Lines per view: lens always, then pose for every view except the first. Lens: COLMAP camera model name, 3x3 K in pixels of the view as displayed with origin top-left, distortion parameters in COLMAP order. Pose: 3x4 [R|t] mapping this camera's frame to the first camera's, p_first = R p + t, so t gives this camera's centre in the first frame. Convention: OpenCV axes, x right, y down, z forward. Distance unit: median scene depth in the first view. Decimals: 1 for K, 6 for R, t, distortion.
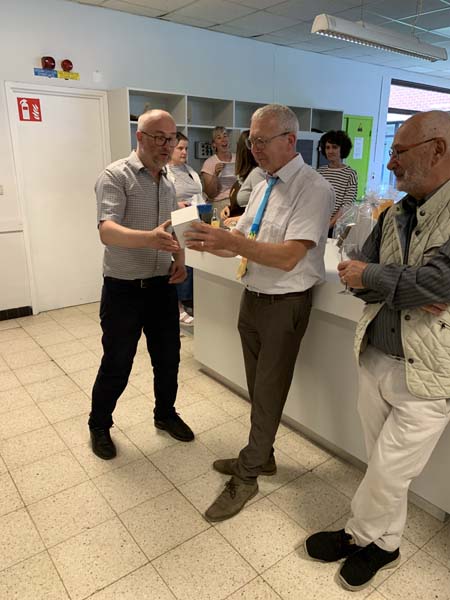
lens RADIAL K [[464.3, 0, 222.9], [0, 464.3, 299.3], [0, 0, 1]] dist [0.004878, -0.014642]
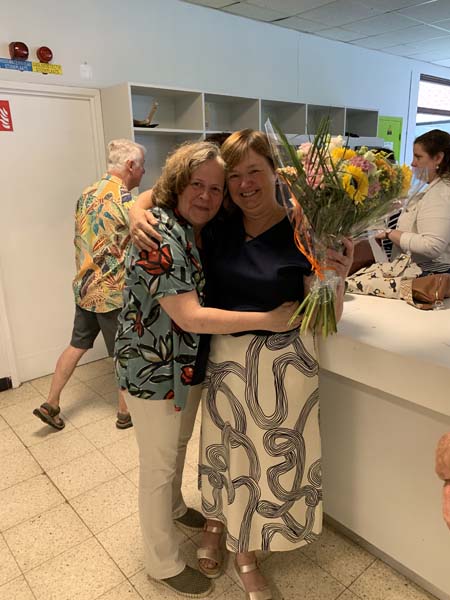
lens RADIAL K [[464.3, 0, 231.7], [0, 464.3, 305.0], [0, 0, 1]] dist [0.004878, -0.014642]
pose [[0.997594, -0.047259, 0.050731, -0.093737], [0.047670, 0.998839, -0.006905, -0.084766], [-0.050345, 0.009307, 0.998689, 0.246995]]
